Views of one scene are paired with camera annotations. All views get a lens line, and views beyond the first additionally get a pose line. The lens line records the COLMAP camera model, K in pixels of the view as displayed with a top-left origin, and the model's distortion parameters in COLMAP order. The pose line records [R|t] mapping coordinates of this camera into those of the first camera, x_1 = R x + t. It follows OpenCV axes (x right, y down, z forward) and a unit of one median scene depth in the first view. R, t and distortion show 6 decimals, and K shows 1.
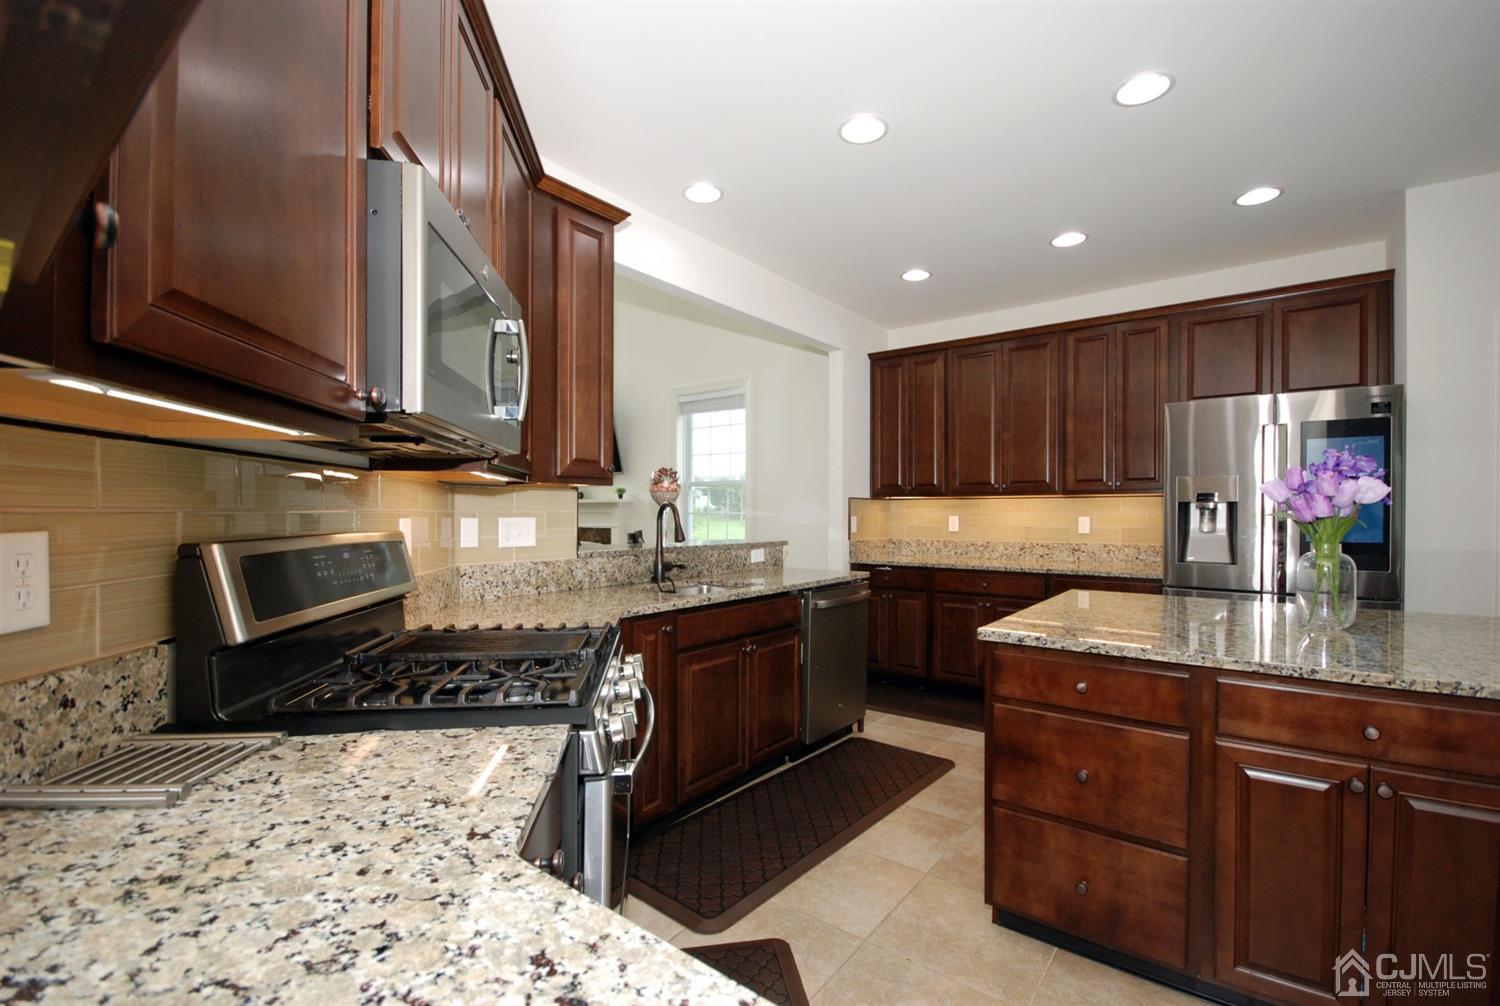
lens RADIAL K [[659.4, 0, 756.7], [0, 659.4, 525.4], [0, 0, 1]] dist [0.019211, -0.017452]
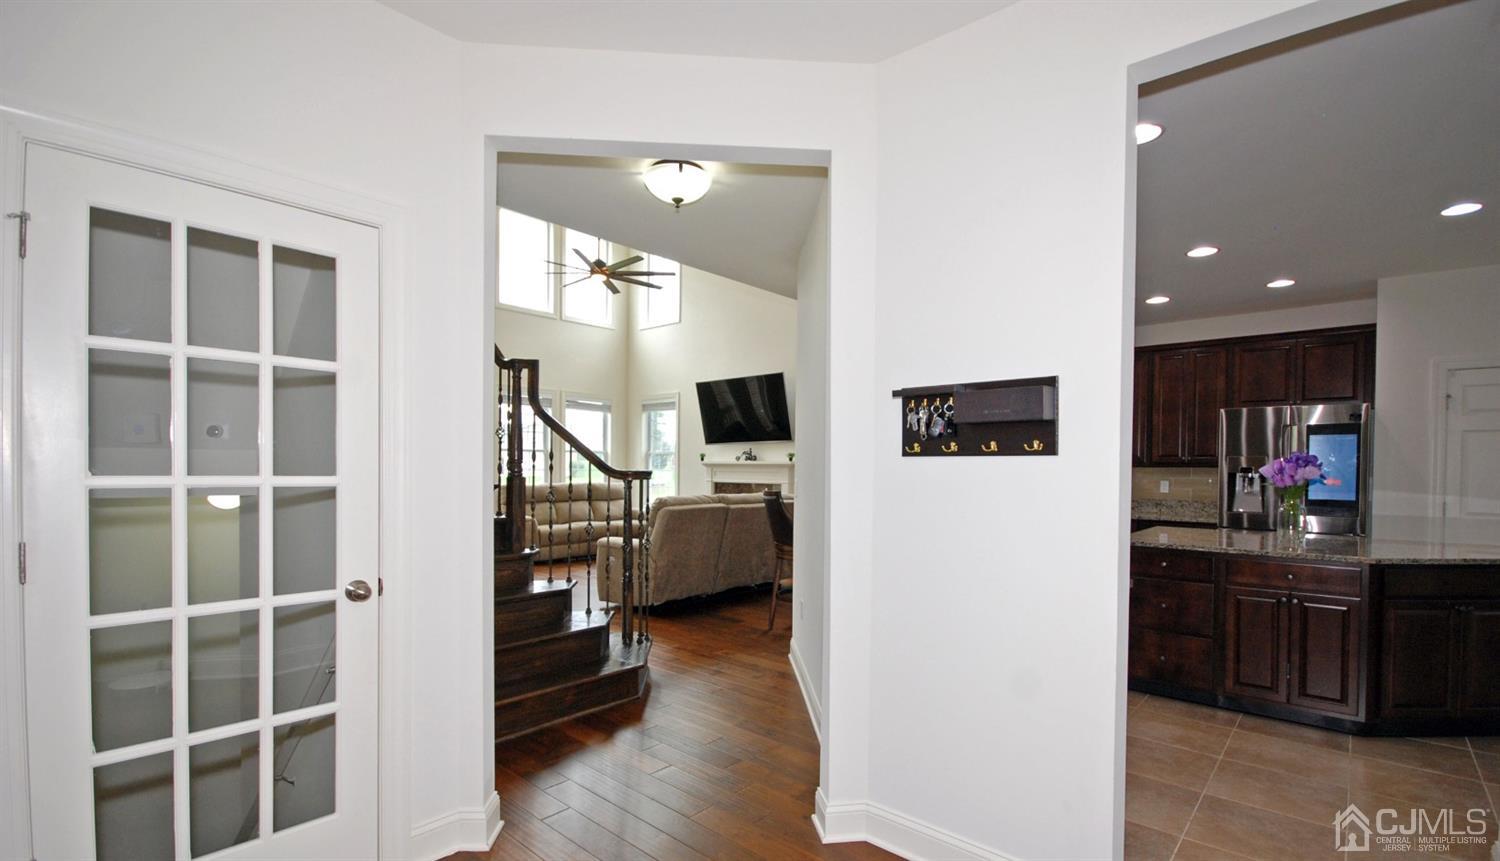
lens RADIAL K [[675.0, 0, 768.8], [0, 675.0, 480.5], [0, 0, 1]] dist [-0.001279, -0.000120]
pose [[0.997375, 0.009685, -0.071760, -0.378082], [-0.009613, 0.999953, 0.001346, -0.010617], [0.071770, -0.000653, 0.997421, -0.761078]]
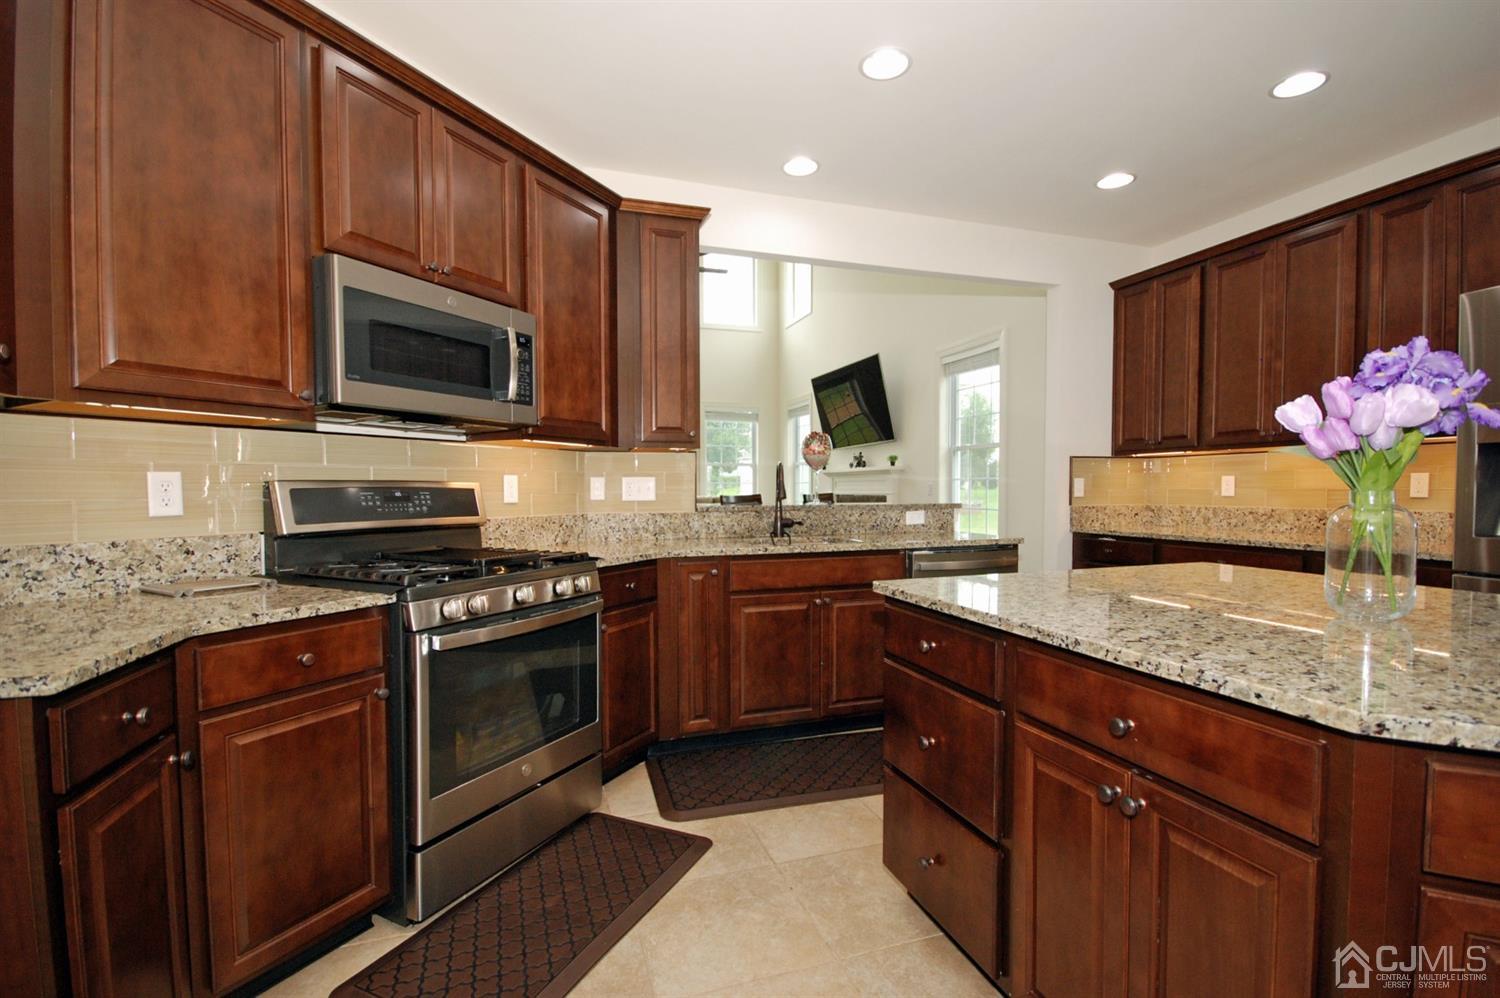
lens RADIAL K [[678.0, 0, 756.0], [0, 678.0, 518.3], [0, 0, 1]] dist [0.000468, -0.000303]
pose [[0.828583, 0.019479, -0.559527, 0.491437], [-0.004034, 0.999576, 0.028824, 0.025451], [0.559852, -0.021625, 0.828311, 0.059952]]
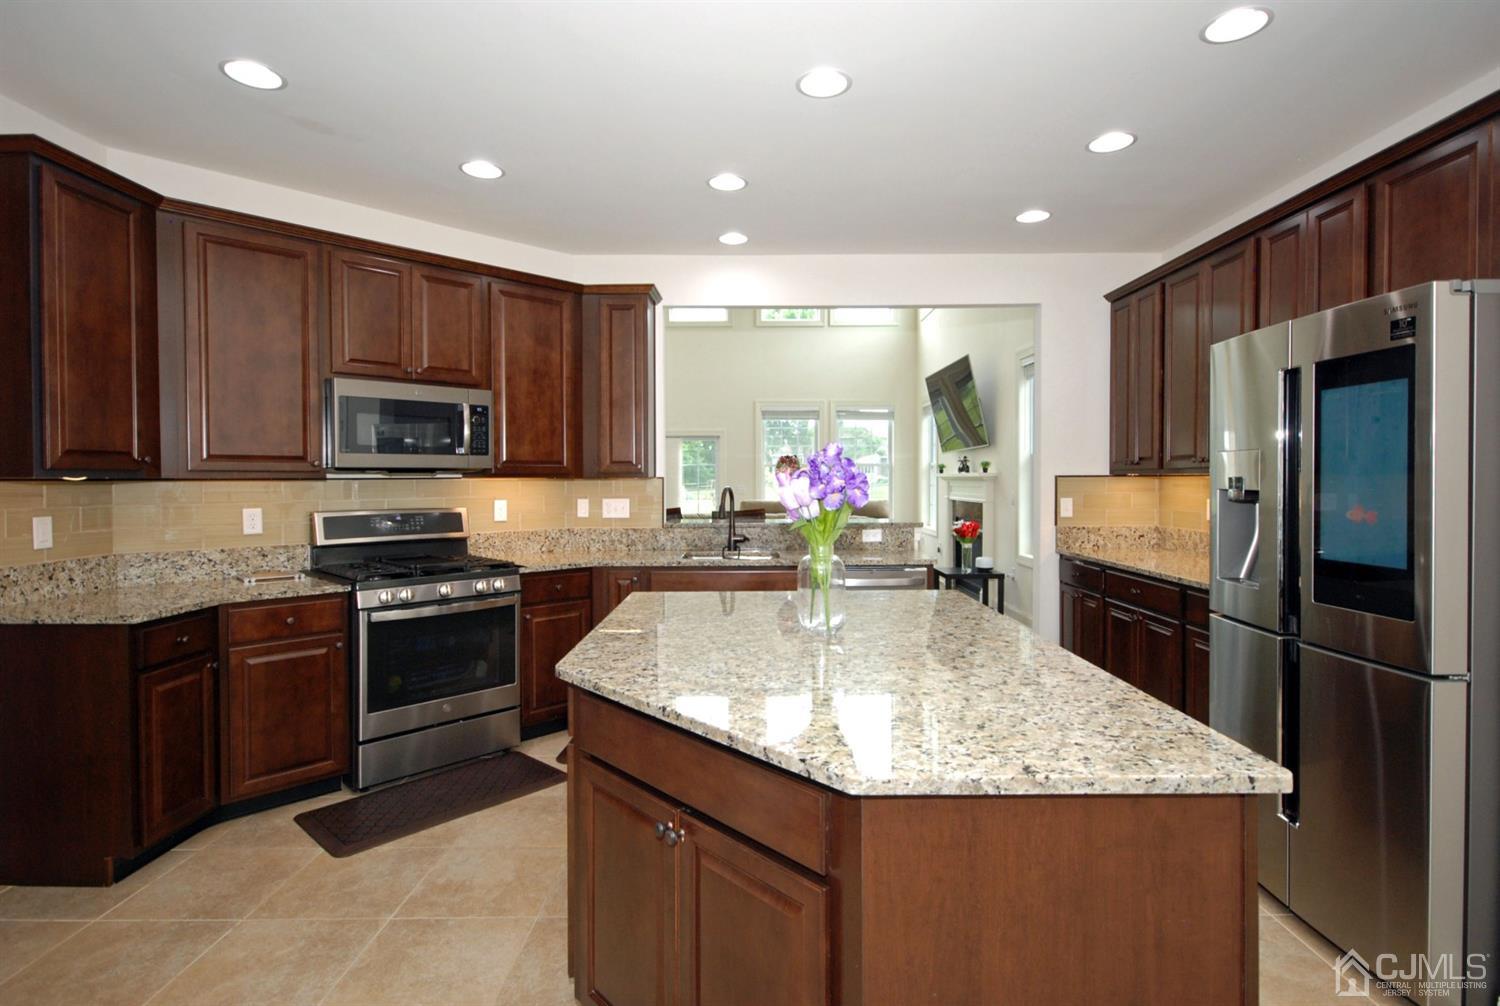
lens RADIAL K [[759.5, 0, 750.0], [0, 759.5, 503.0], [0, 0, 1]] dist [0.013391, 0.000531]
pose [[0.605601, 0.022038, -0.795463, 1.122884], [-0.009853, 0.999747, 0.020196, -0.037478], [0.795707, -0.004393, 0.605665, 0.166979]]
